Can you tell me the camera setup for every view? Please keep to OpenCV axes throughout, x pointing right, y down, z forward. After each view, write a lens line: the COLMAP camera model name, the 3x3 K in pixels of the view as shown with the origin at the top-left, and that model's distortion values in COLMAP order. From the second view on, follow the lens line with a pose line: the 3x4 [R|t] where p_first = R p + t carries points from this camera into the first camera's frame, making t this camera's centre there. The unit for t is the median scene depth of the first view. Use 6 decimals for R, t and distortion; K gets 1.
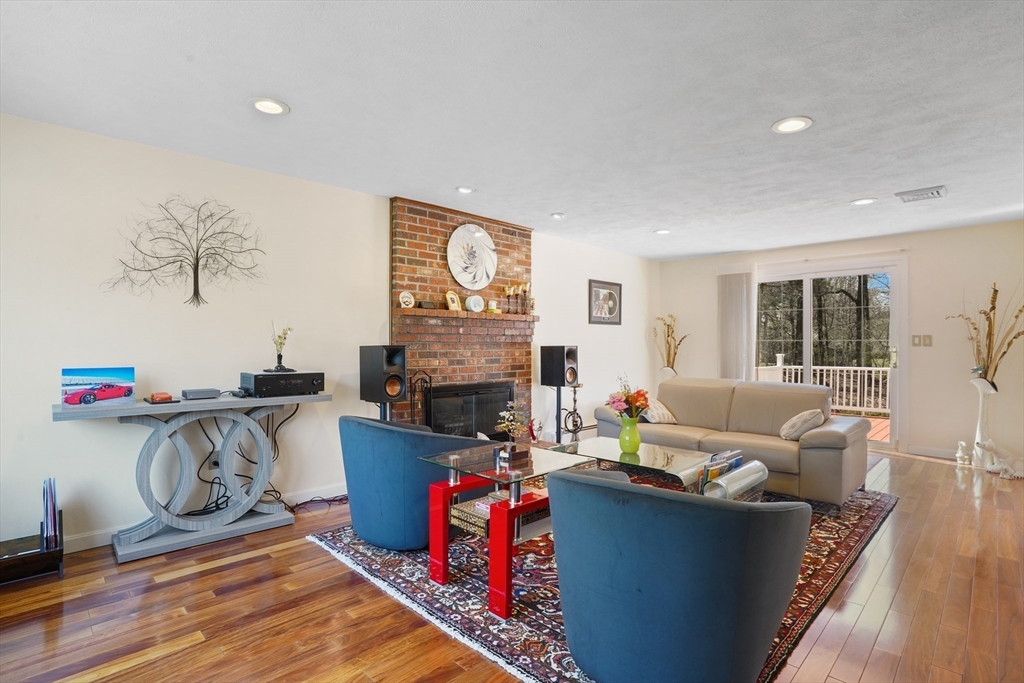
lens RADIAL K [[503.6, 0, 508.6], [0, 503.6, 339.4], [0, 0, 1]] dist [-0.087226, 0.042435]
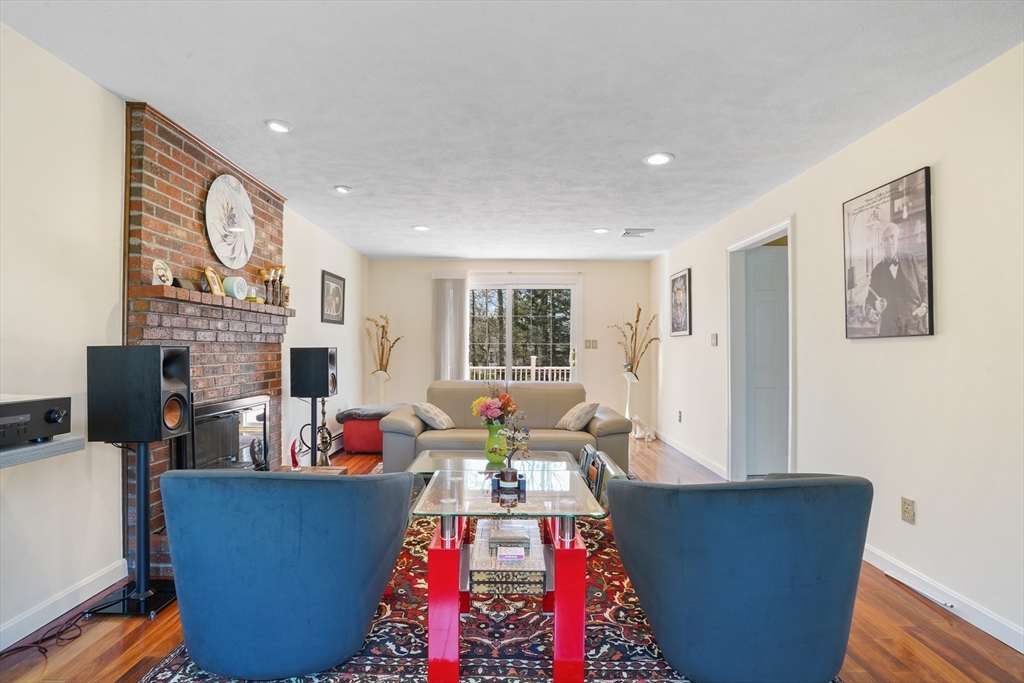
lens RADIAL K [[507.8, 0, 509.1], [0, 507.8, 340.8], [0, 0, 1]] dist [-0.084540, 0.041457]
pose [[0.702555, 0.011409, 0.711538, -0.306770], [-0.008735, 0.999934, -0.007408, 0.005990], [-0.711575, -0.001011, 0.702609, 0.238762]]
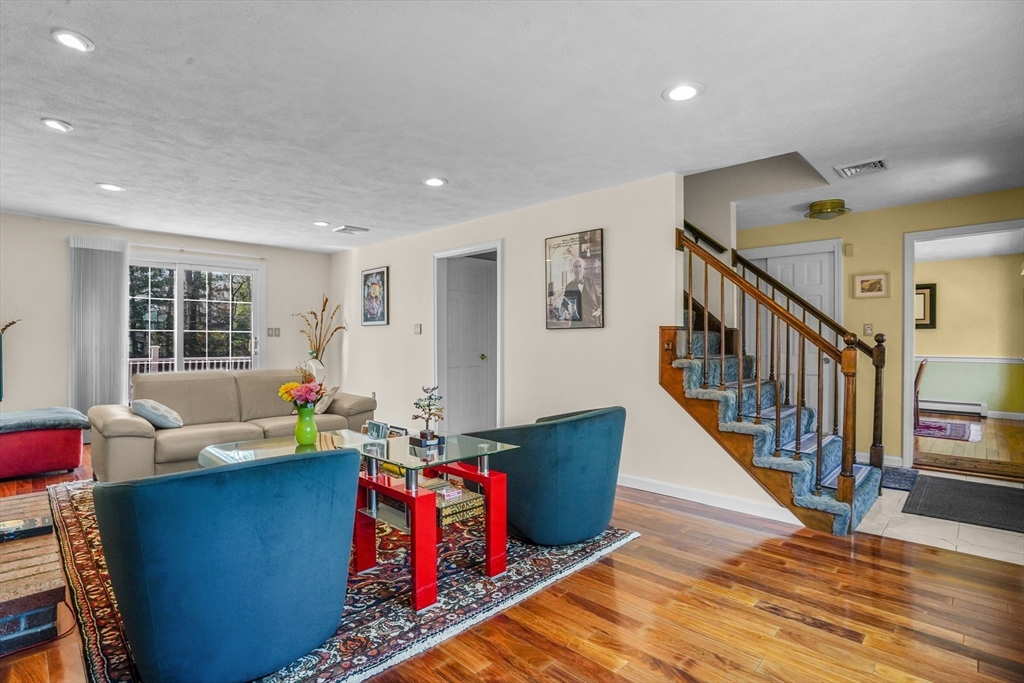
lens RADIAL K [[503.6, 0, 508.6], [0, 503.6, 339.4], [0, 0, 1]] dist [-0.087226, 0.042435]
pose [[-0.011027, -0.002124, 0.999937, -0.530017], [-0.010966, 0.999938, 0.002003, 0.013405], [-0.999879, -0.010943, -0.011050, 0.462875]]
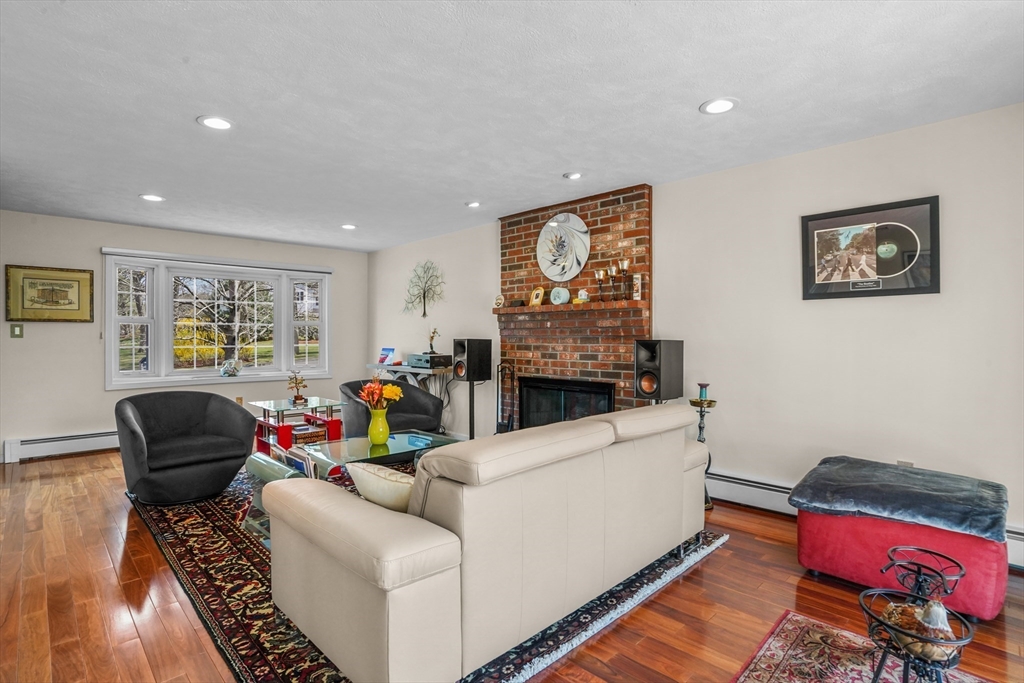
lens RADIAL K [[507.8, 0, 509.1], [0, 507.8, 340.8], [0, 0, 1]] dist [-0.084540, 0.041457]
pose [[-0.002450, 0.004920, -0.999985, 0.942732], [0.008940, 0.999948, 0.004898, 0.009668], [0.999957, -0.008928, -0.002494, 0.943277]]
